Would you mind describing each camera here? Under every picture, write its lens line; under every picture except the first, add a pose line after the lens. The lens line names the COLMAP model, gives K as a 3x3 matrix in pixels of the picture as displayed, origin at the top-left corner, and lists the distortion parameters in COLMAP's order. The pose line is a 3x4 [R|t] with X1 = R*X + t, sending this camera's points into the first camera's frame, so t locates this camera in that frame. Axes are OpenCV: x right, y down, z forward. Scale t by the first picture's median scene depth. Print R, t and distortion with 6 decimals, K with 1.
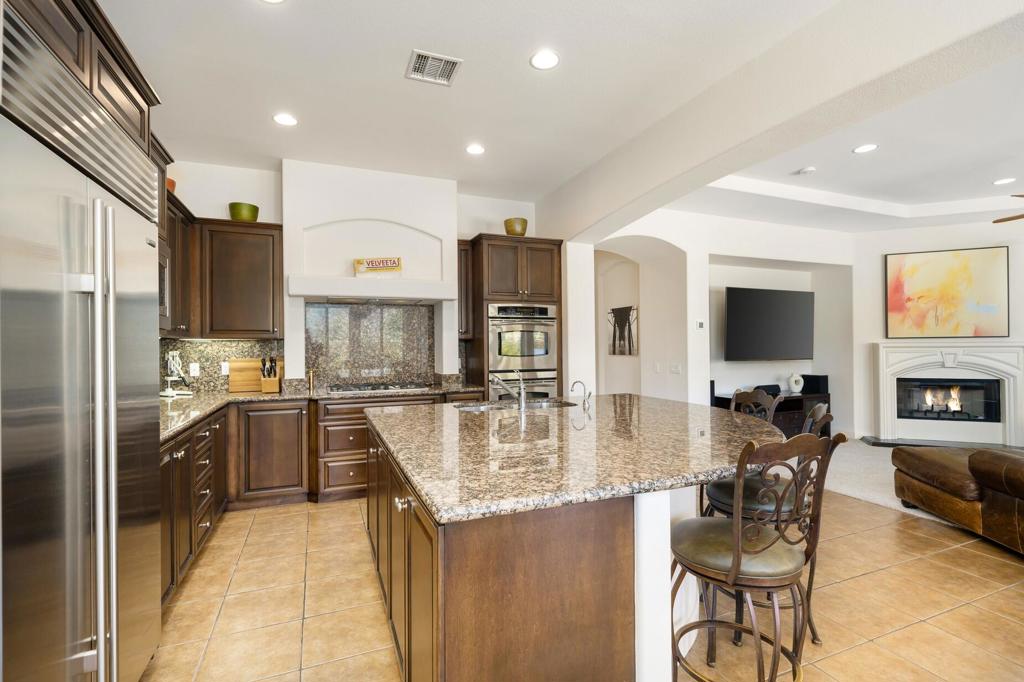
lens RADIAL K [[450.6, 0, 512.0], [0, 450.6, 344.0], [0, 0, 1]] dist [-0.001807, -0.000082]
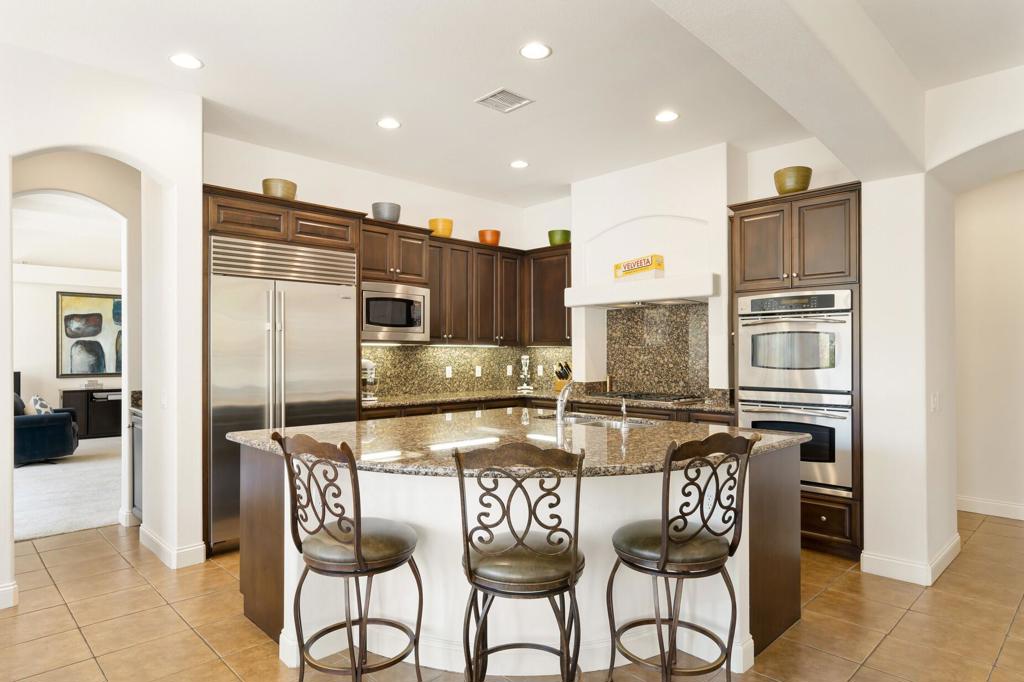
lens RADIAL K [[563.9, 0, 515.5], [0, 563.9, 349.9], [0, 0, 1]] dist [-0.018090, -0.001219]
pose [[0.407119, 0.003799, -0.913367, 0.626216], [0.003831, 0.999975, 0.005867, -0.008729], [0.913367, -0.005888, 0.407095, 0.271888]]
